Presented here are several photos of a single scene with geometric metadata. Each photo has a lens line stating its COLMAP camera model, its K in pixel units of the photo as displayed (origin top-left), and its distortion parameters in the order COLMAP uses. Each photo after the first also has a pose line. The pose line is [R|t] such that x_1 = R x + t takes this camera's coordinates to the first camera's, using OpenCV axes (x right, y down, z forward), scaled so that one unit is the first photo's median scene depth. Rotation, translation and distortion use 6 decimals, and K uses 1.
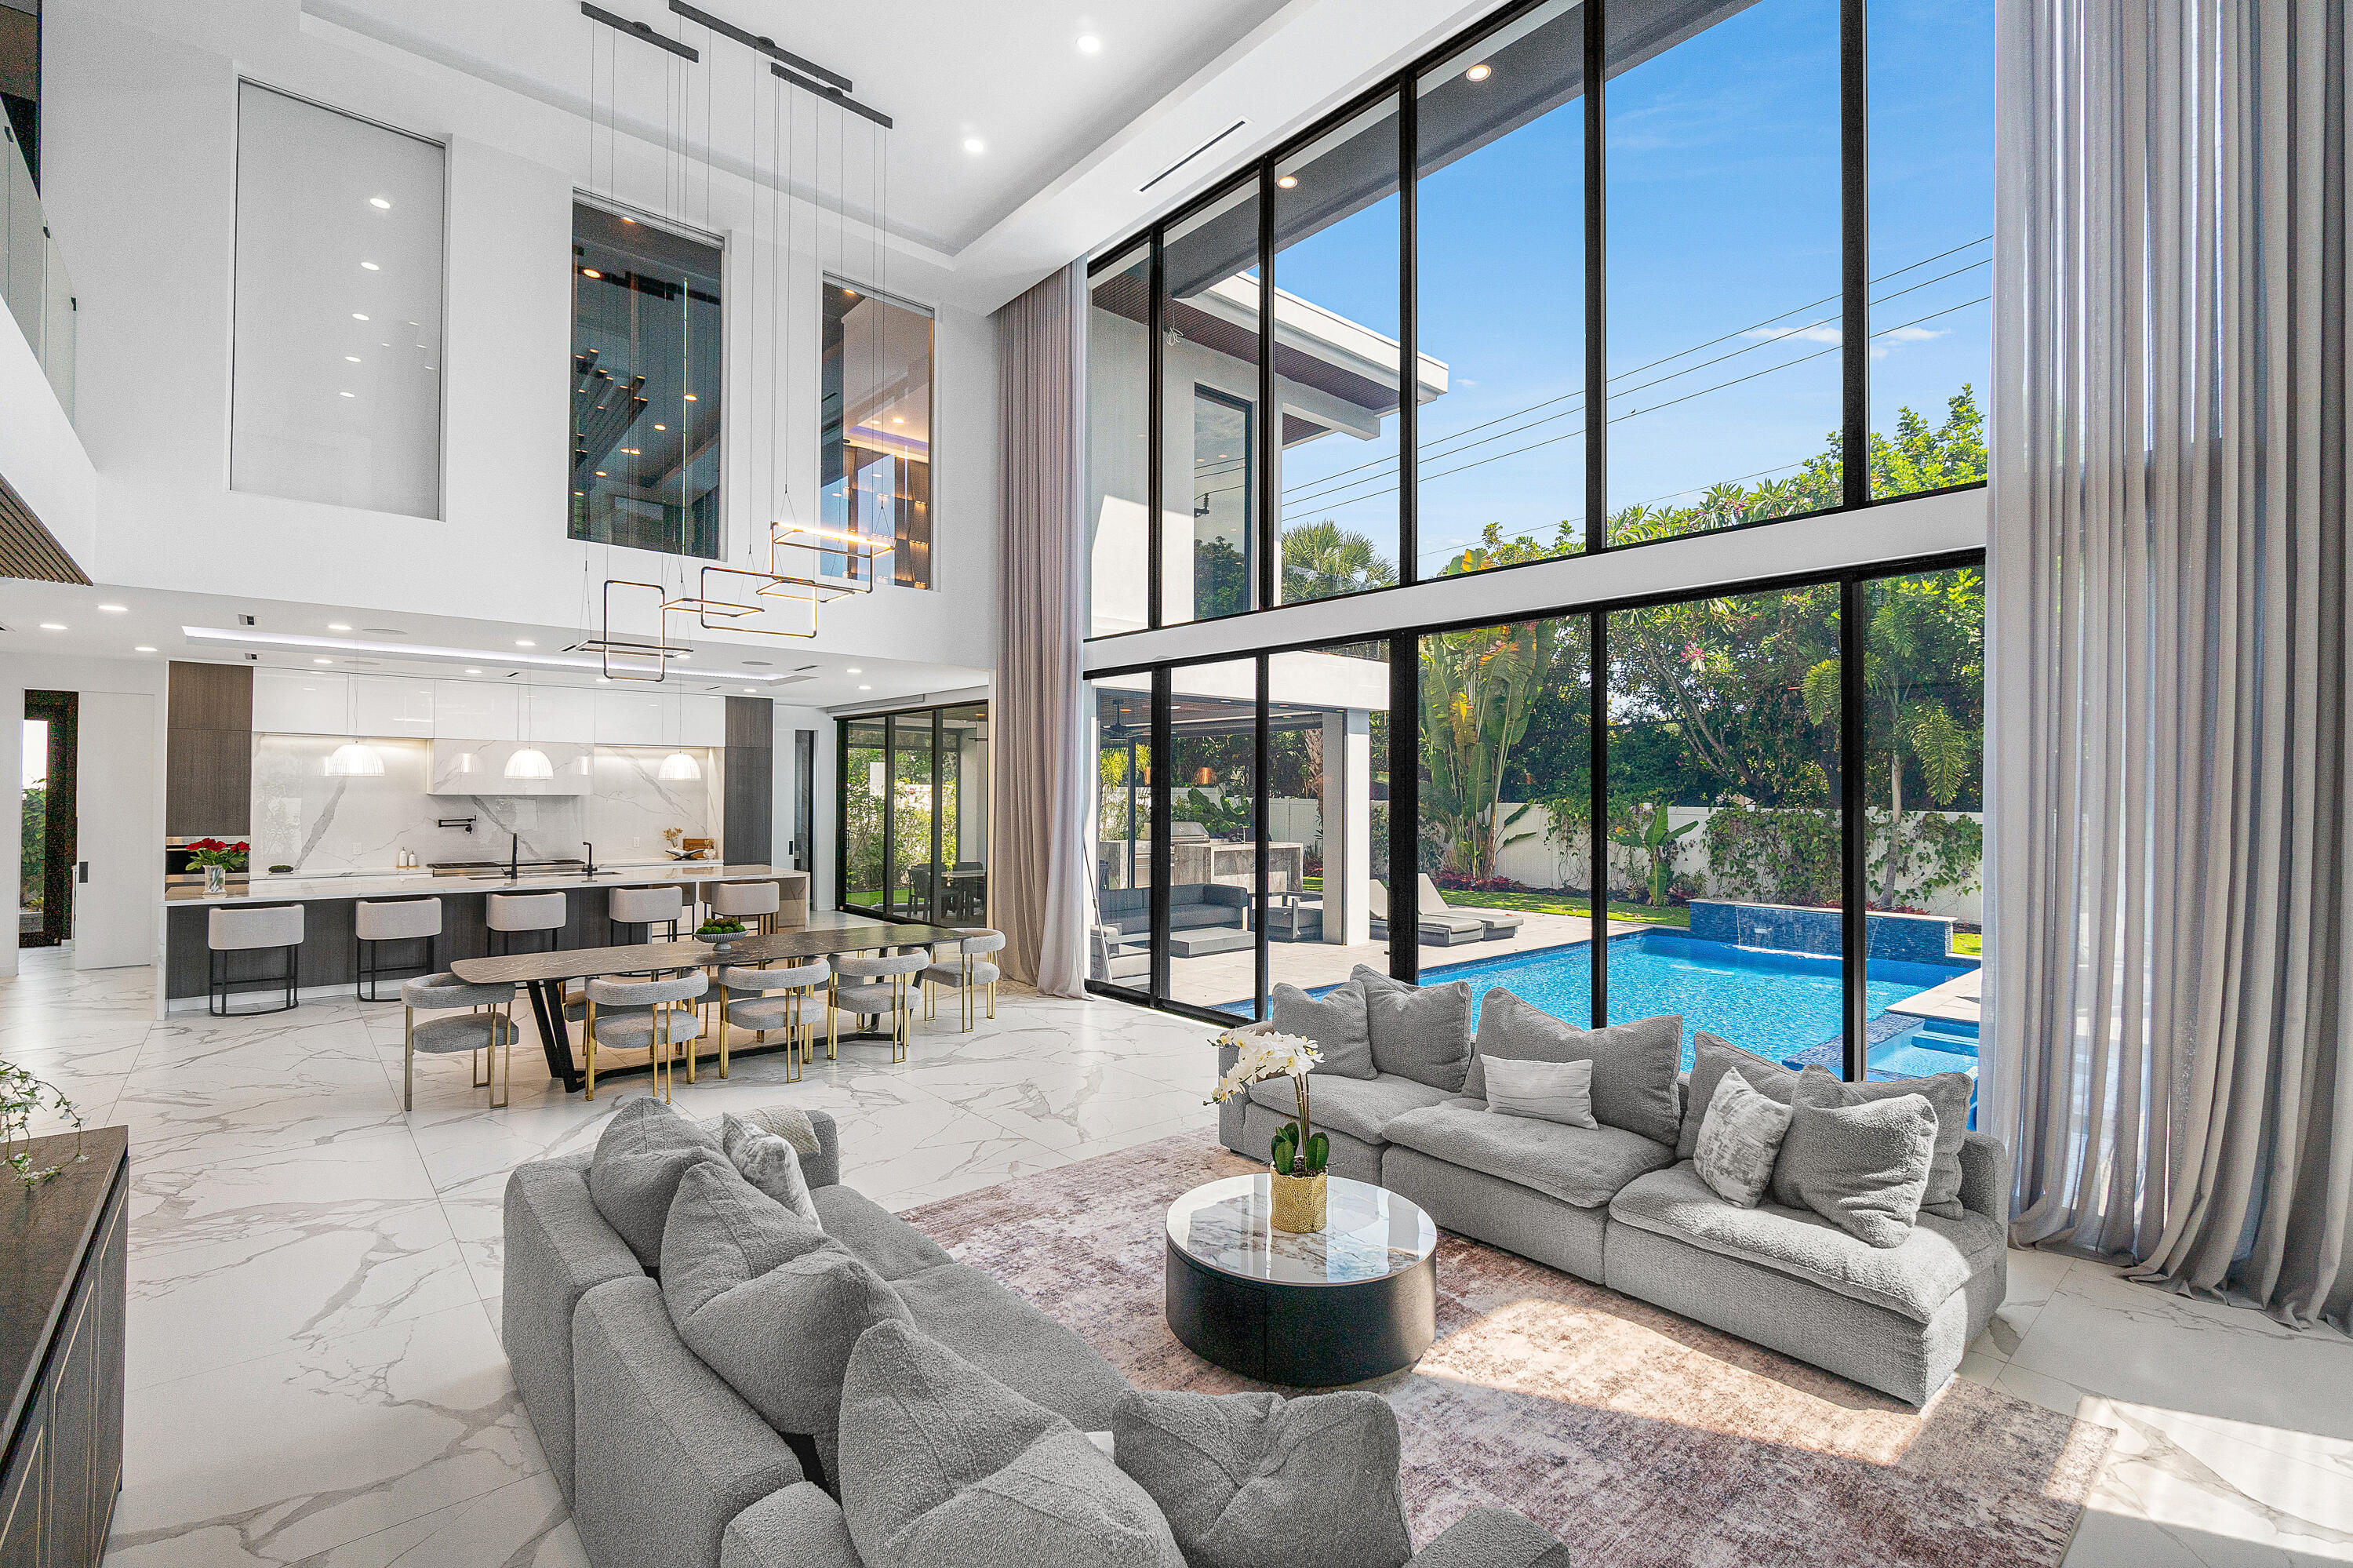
lens RADIAL K [[1040.3, 0, 1197.2], [0, 1040.3, 723.3], [0, 0, 1]] dist [-0.007479, -0.000387]
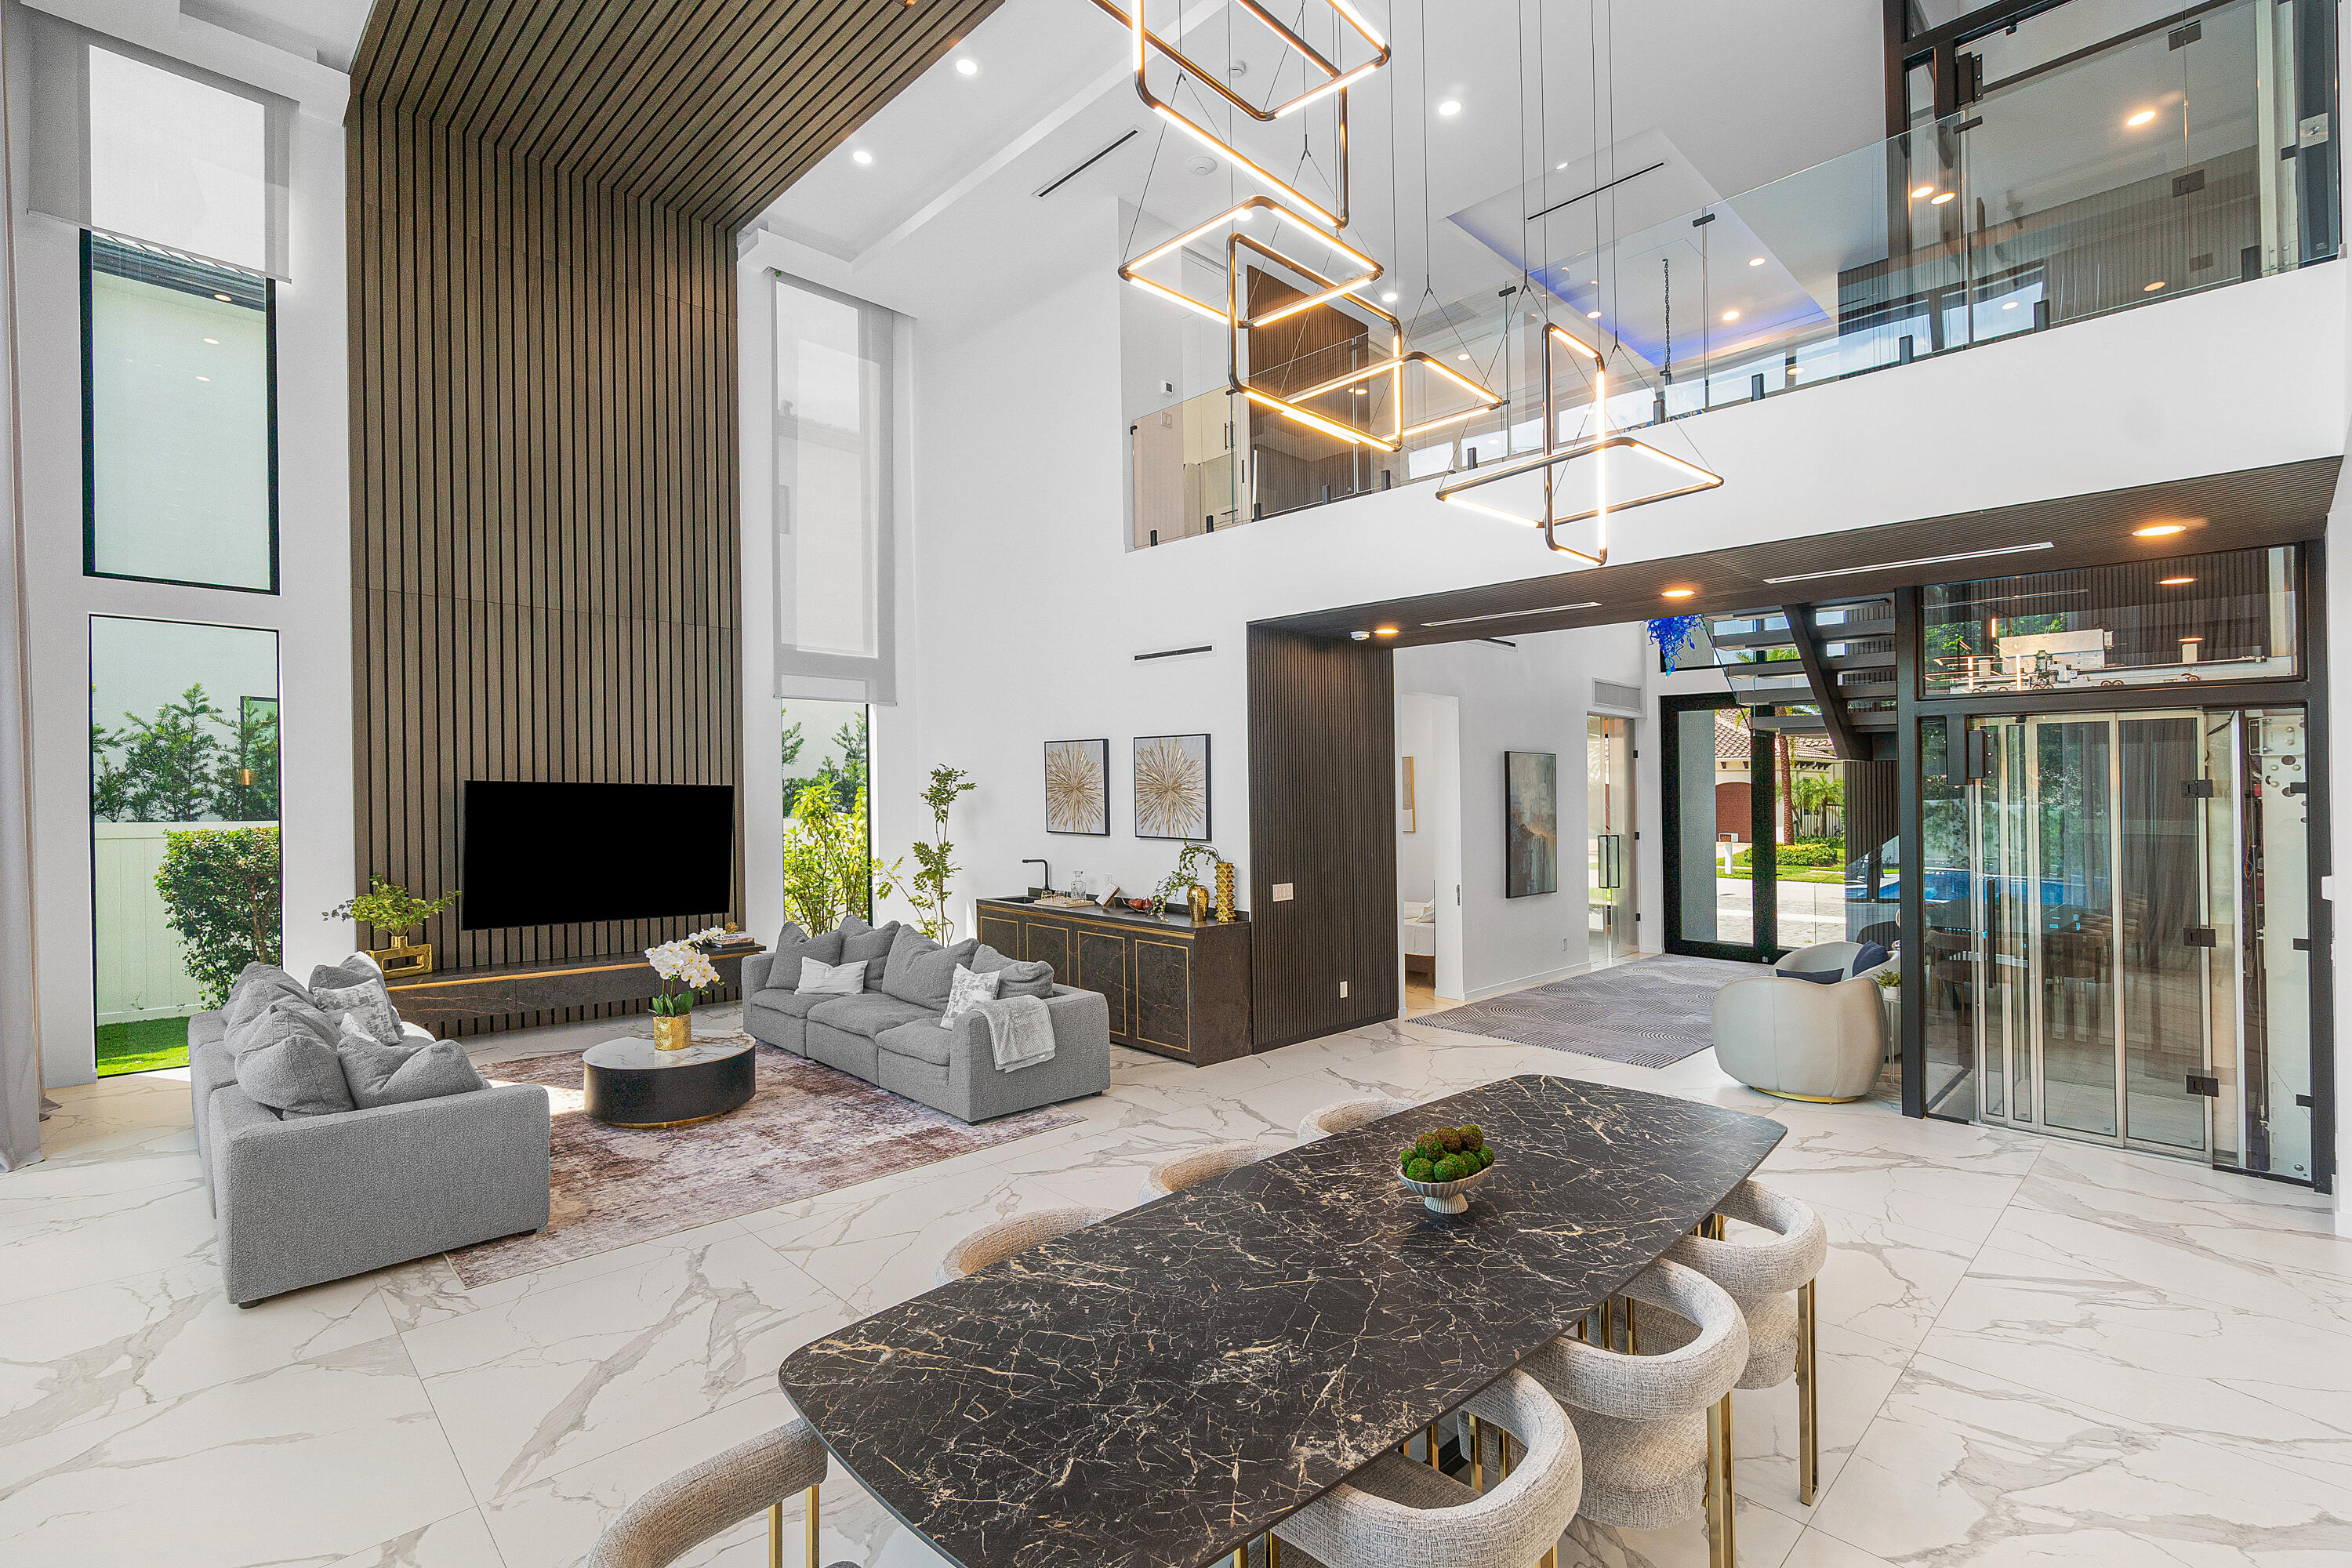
lens RADIAL K [[1062.9, 0, 1170.5], [0, 1062.9, 788.7], [0, 0, 1]] dist [0.001692, 0.000274]
pose [[-0.999209, -0.011726, -0.037995, -0.376360], [-0.008711, 0.996870, -0.078574, 0.104138], [0.038797, -0.078181, -0.996184, 1.627386]]
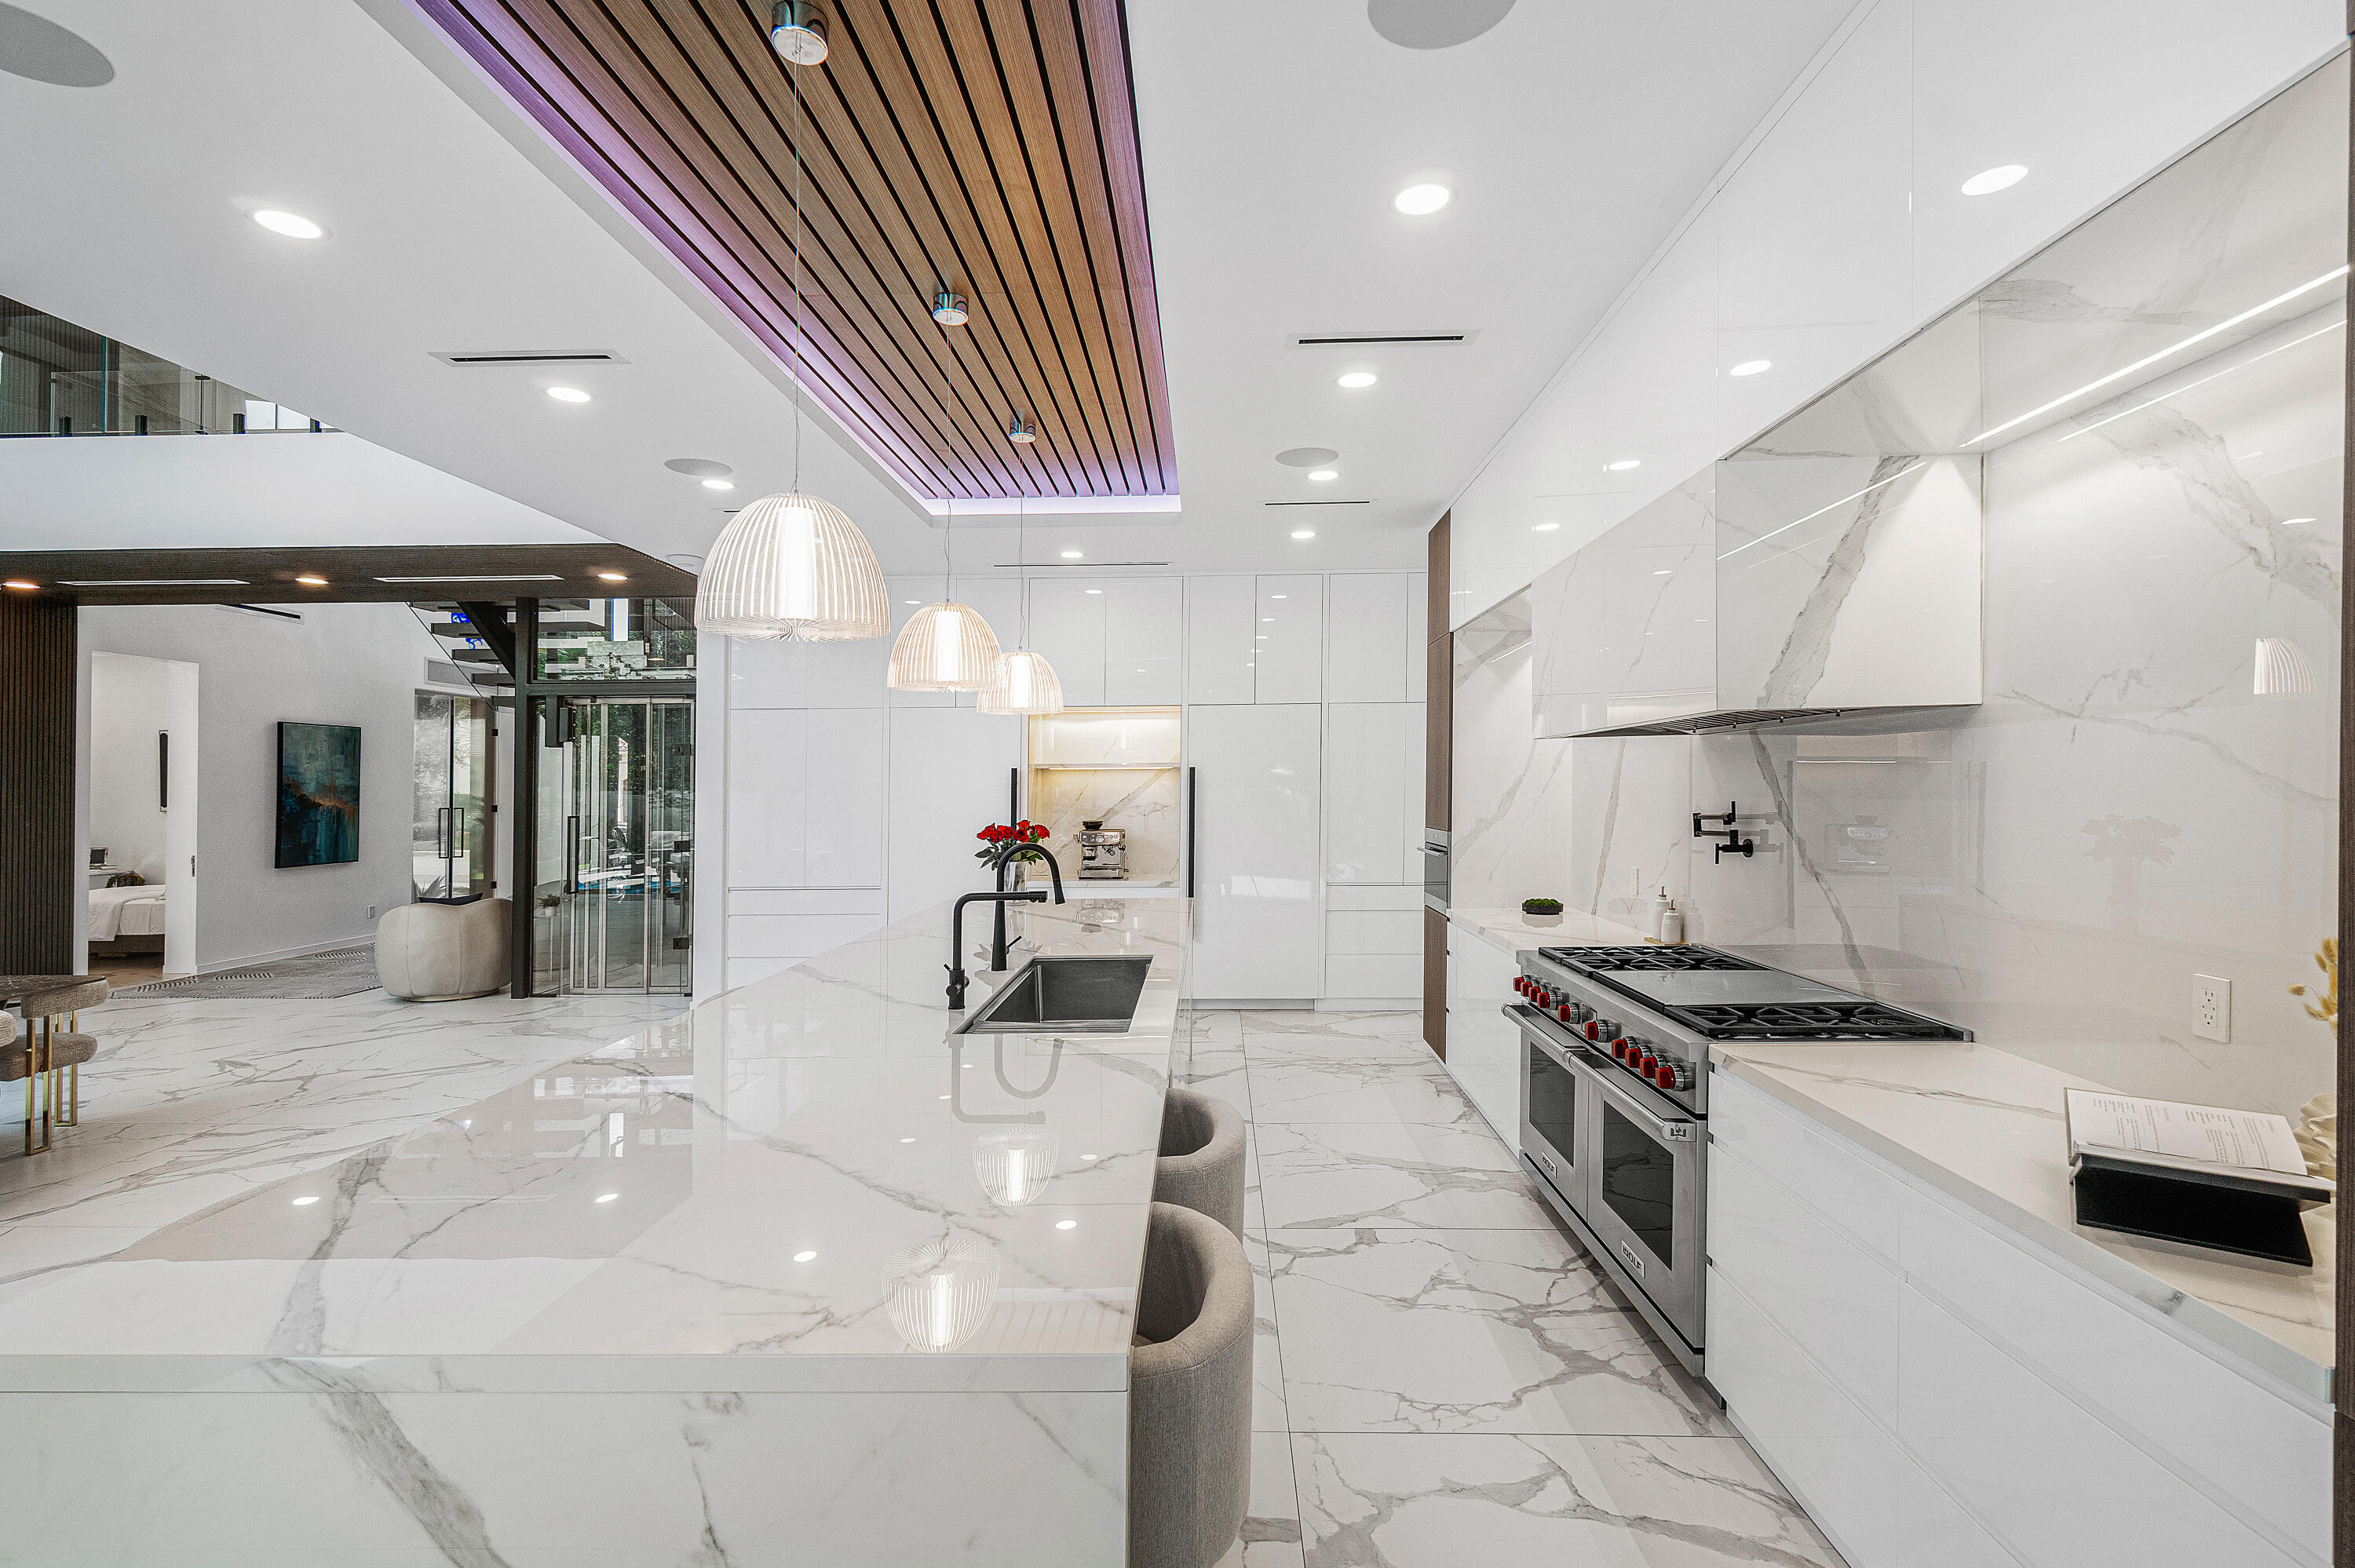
lens RADIAL K [[1087.0, 0, 1185.5], [0, 1087.0, 766.8], [0, 0, 1]] dist [0.002749, -0.000123]
pose [[-0.684741, -0.018214, -0.728558, -0.694367], [0.055868, 0.995434, -0.077394, 0.192463], [0.726642, -0.093698, -0.680597, 2.181188]]
